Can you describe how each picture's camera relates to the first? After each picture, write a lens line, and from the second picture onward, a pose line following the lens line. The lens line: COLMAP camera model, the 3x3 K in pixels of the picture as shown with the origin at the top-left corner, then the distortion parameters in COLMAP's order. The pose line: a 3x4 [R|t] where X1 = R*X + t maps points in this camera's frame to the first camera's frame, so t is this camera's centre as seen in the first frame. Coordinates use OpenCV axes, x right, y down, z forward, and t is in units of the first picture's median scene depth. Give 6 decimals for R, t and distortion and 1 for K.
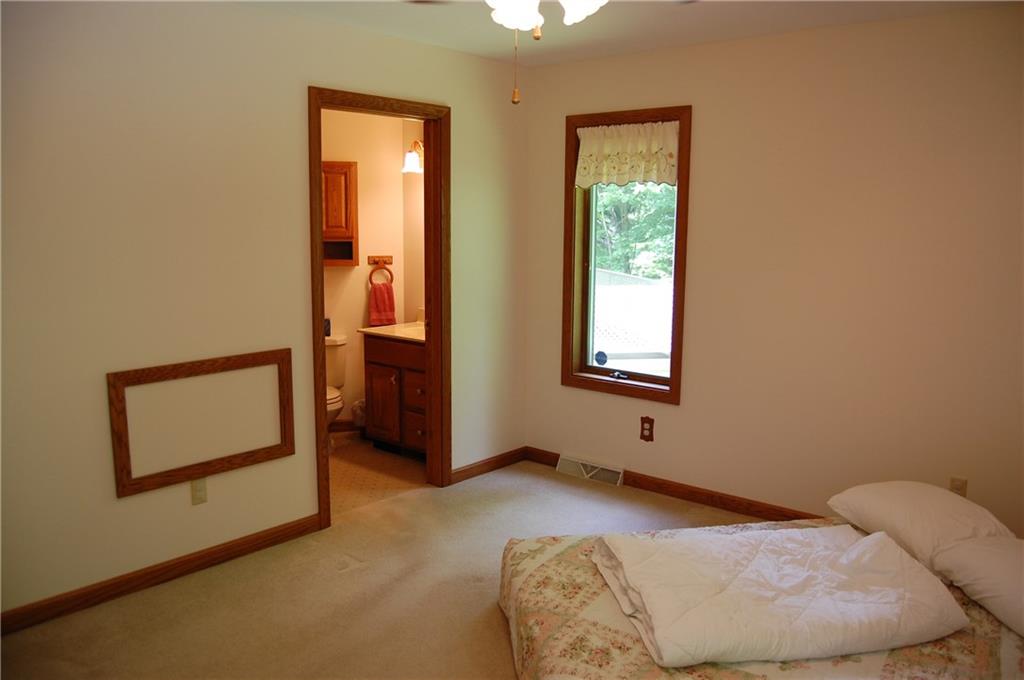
lens RADIAL K [[808.3, 0, 512.0], [0, 808.3, 340.0], [0, 0, 1]] dist [-0.081821, 0.017124]
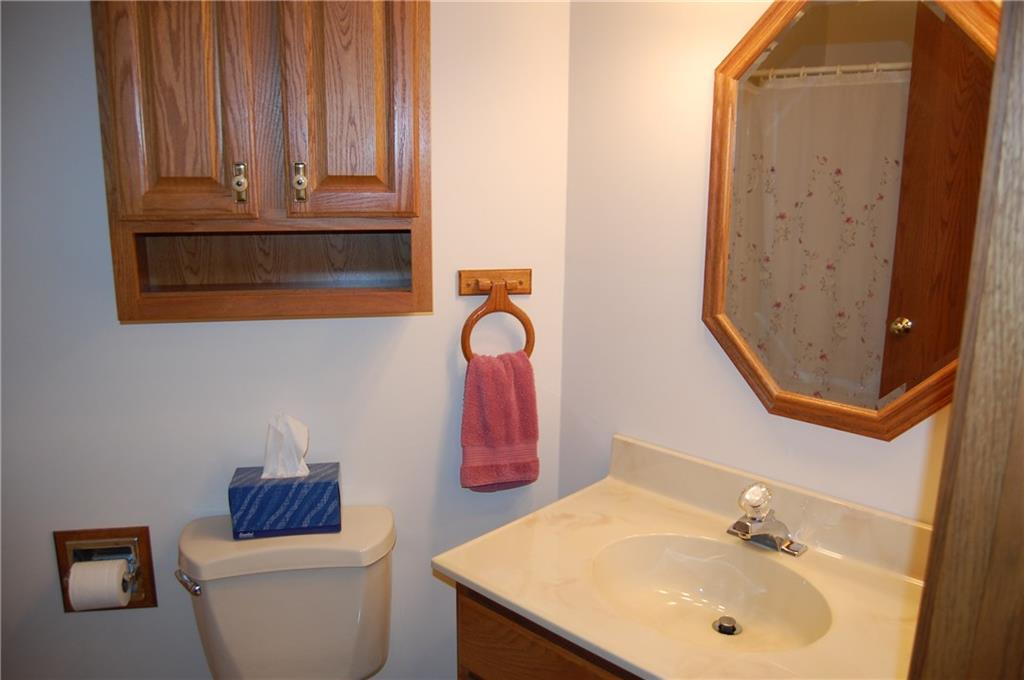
lens RADIAL K [[808.3, 0, 512.0], [0, 808.3, 340.0], [0, 0, 1]] dist [-0.081821, 0.017124]
pose [[0.996623, 0.022039, -0.079106, -0.130921], [-0.017478, 0.998170, 0.057892, -0.095565], [0.080237, -0.056314, 0.995184, 0.675808]]
